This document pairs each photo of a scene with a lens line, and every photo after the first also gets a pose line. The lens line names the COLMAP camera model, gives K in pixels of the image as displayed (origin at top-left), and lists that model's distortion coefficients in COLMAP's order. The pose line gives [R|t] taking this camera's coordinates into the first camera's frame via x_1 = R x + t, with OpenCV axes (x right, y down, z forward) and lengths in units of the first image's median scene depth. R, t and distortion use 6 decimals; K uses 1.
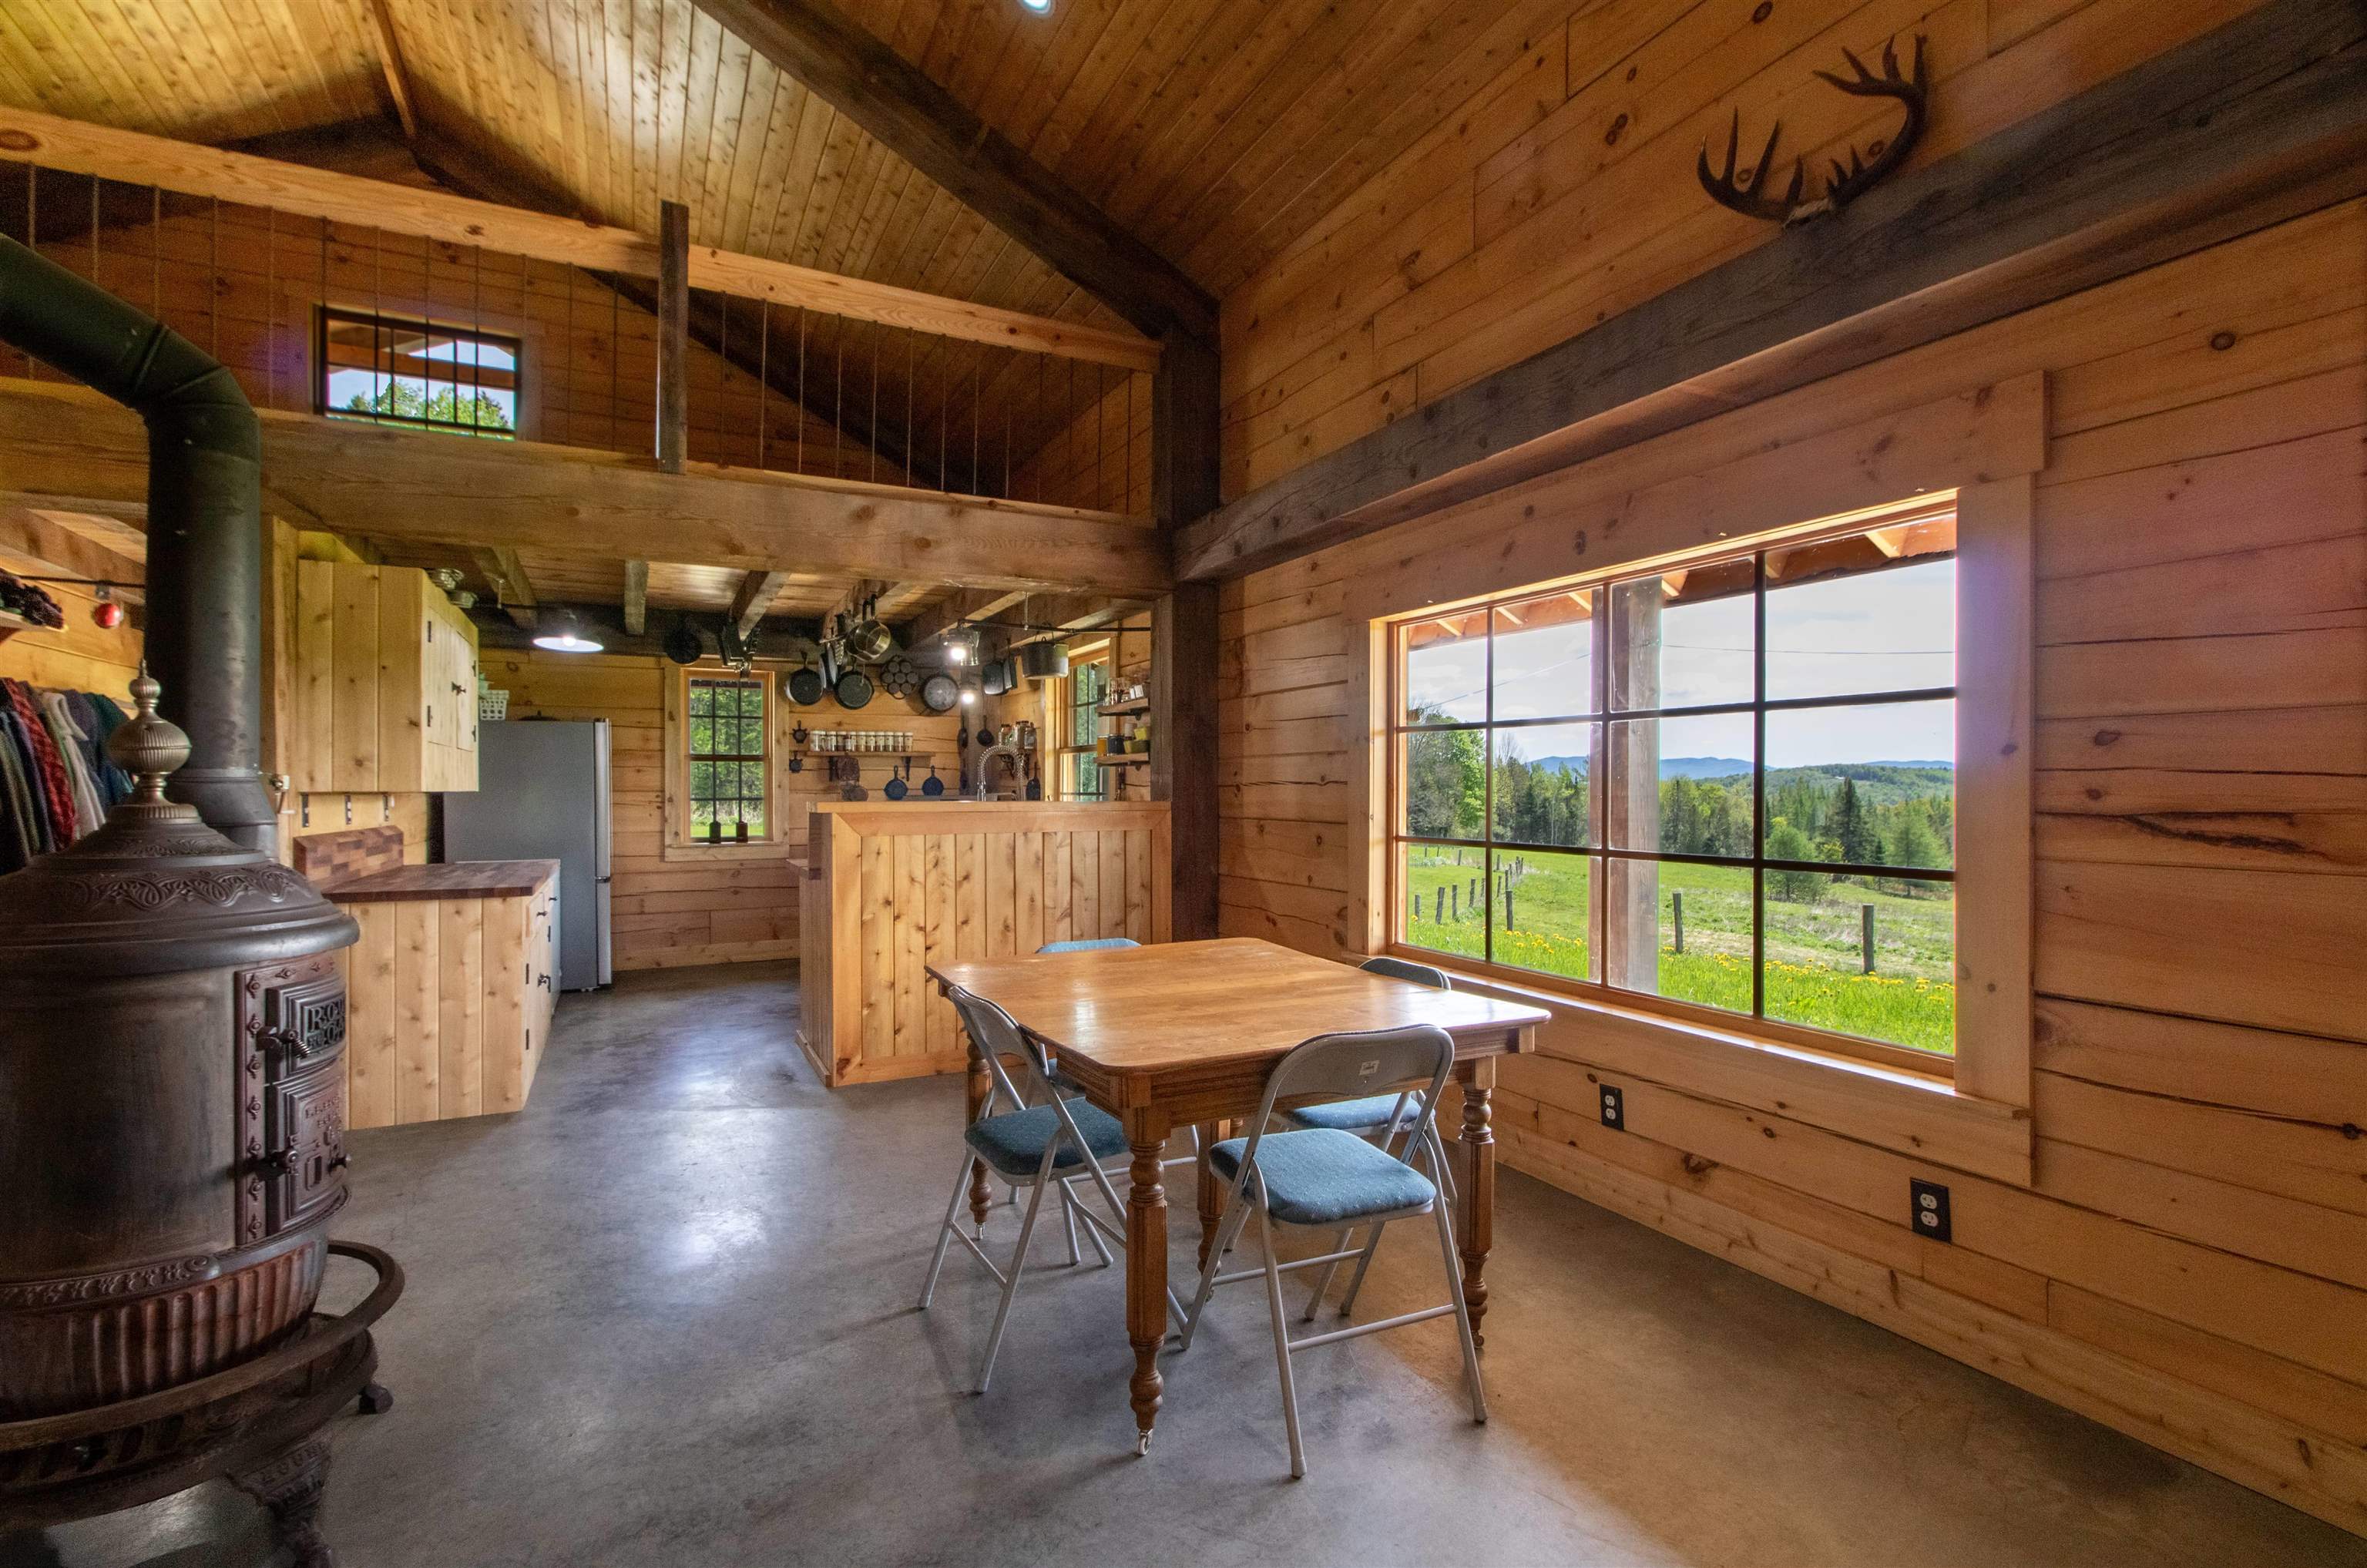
lens RADIAL K [[1114.3, 0, 1197.3], [0, 1114.3, 790.9], [0, 0, 1]] dist [0.001955, -0.000750]
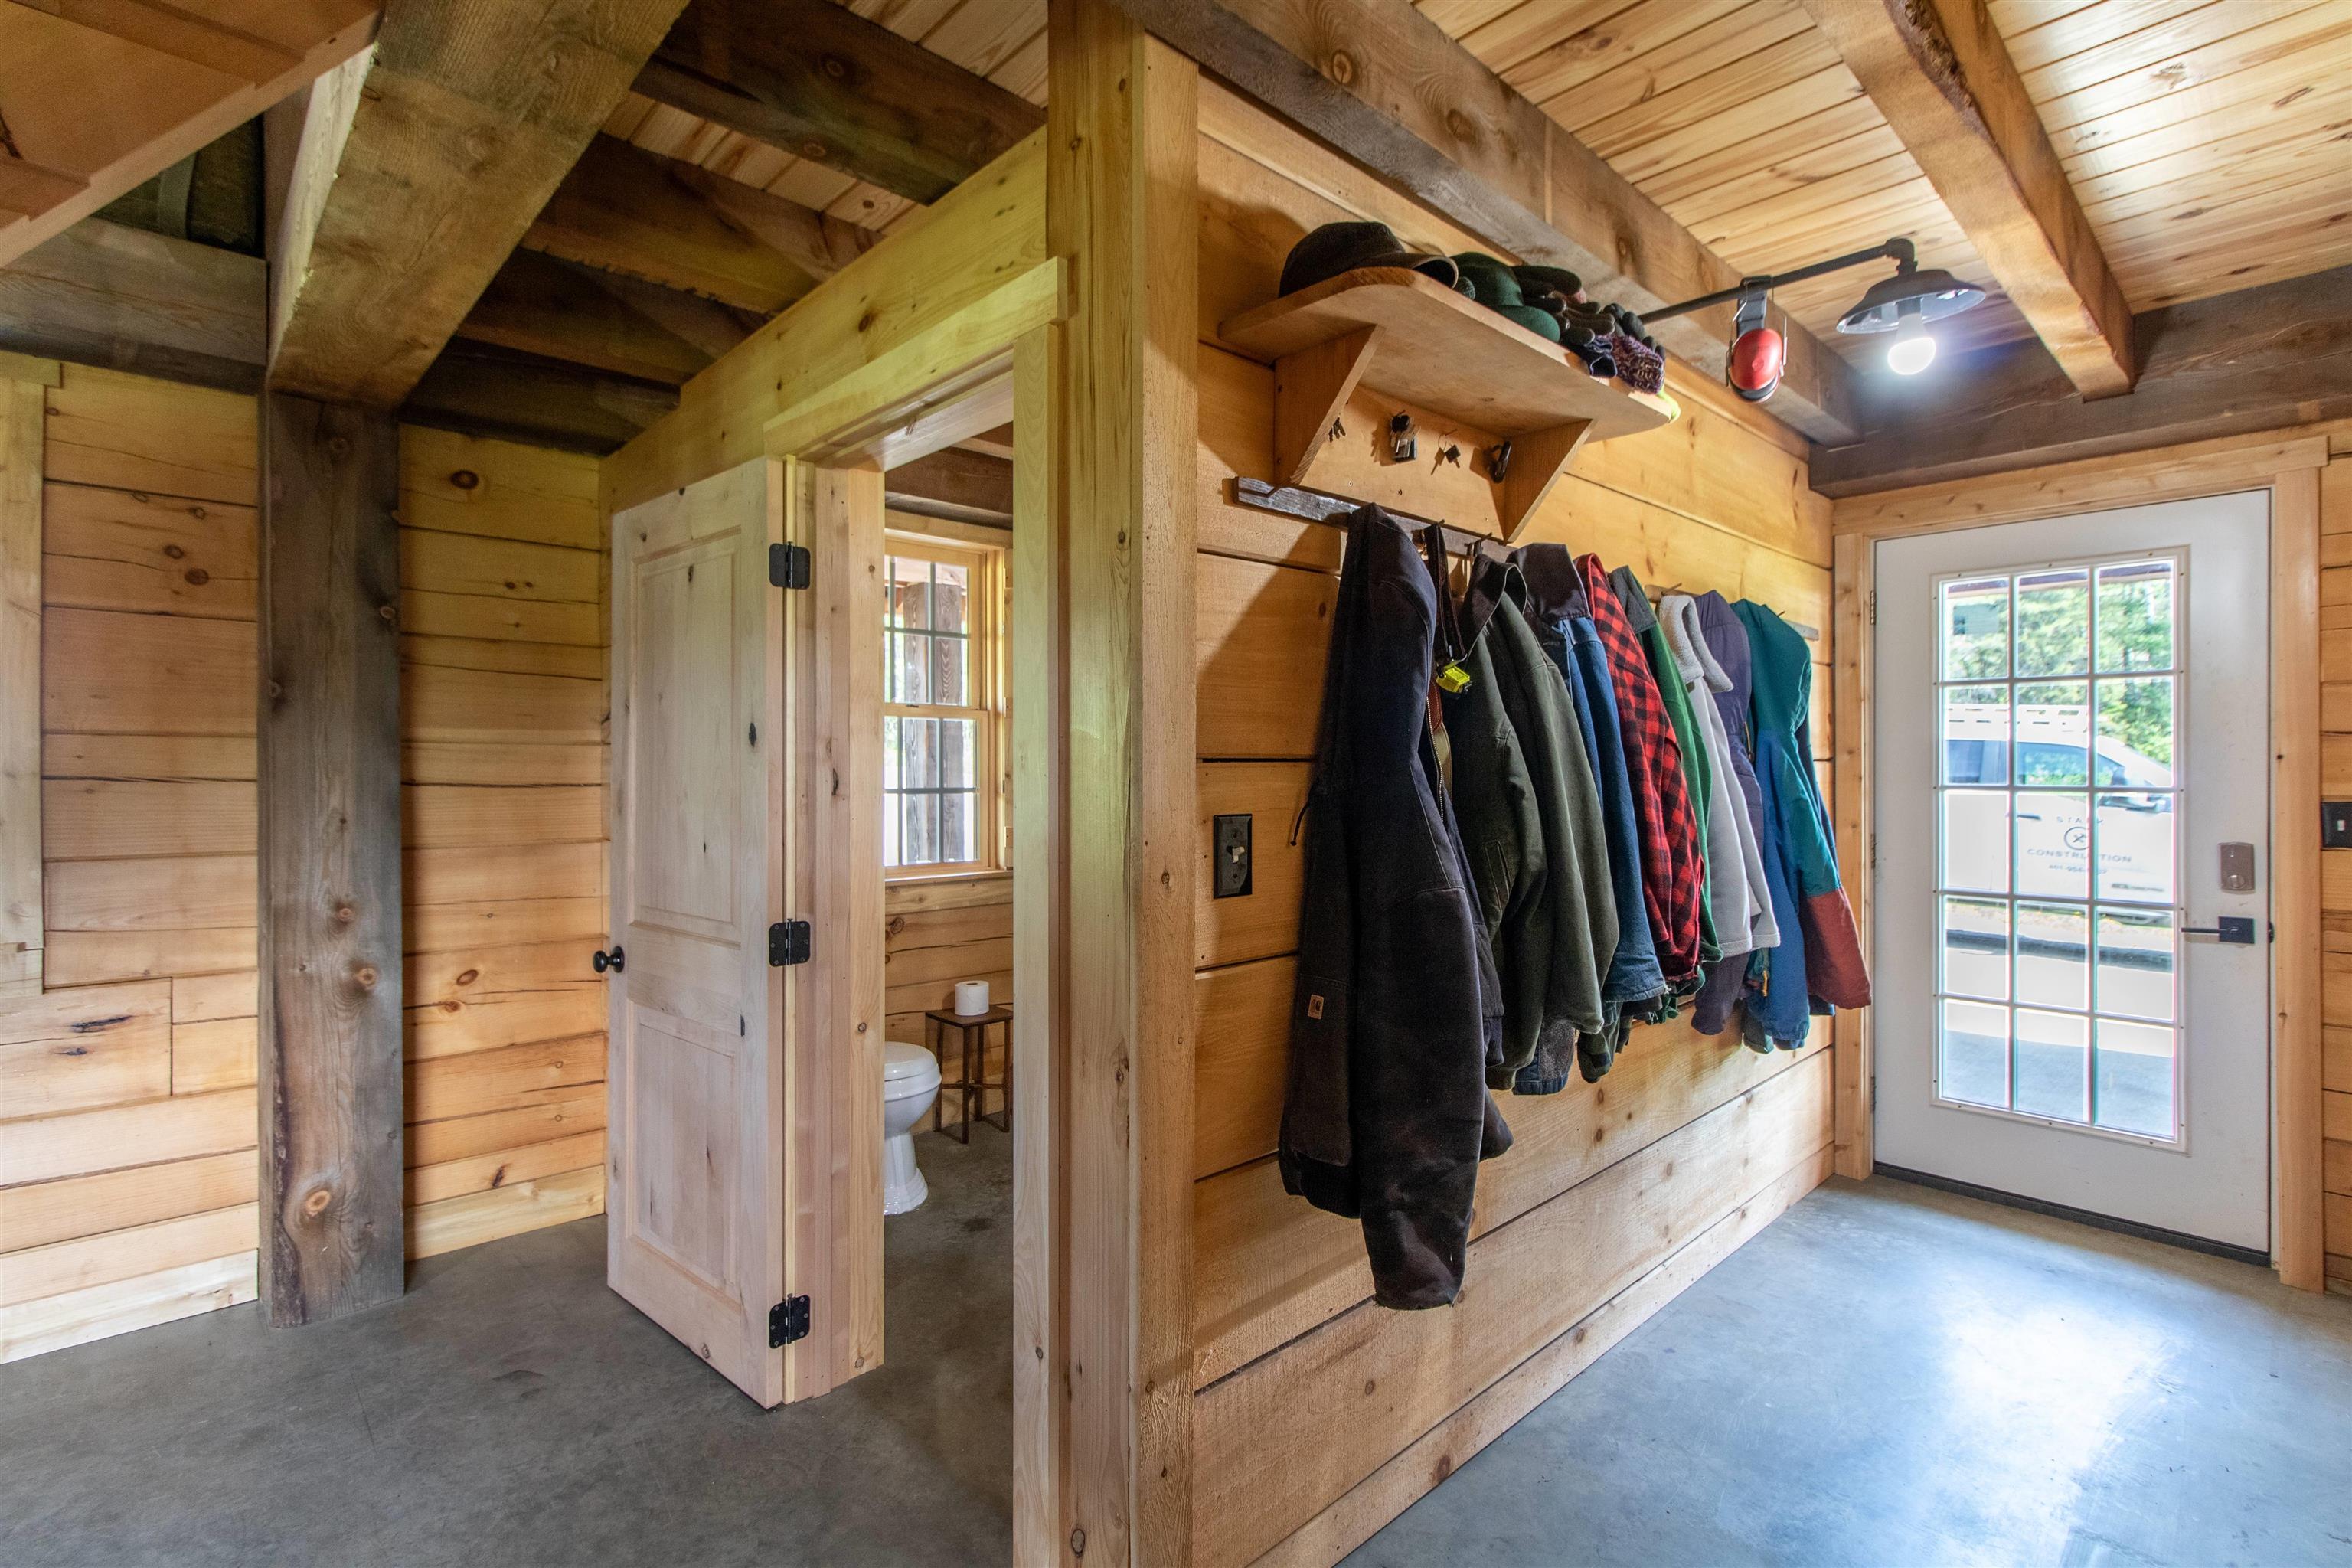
lens RADIAL K [[1107.2, 0, 1174.0], [0, 1107.2, 775.4], [0, 0, 1]] dist [0.001955, -0.000750]
pose [[0.281345, -0.000531, -0.959607, -0.129704], [0.002473, 0.999997, 0.000172, -0.001989], [0.959604, -0.002421, 0.281345, 0.136180]]
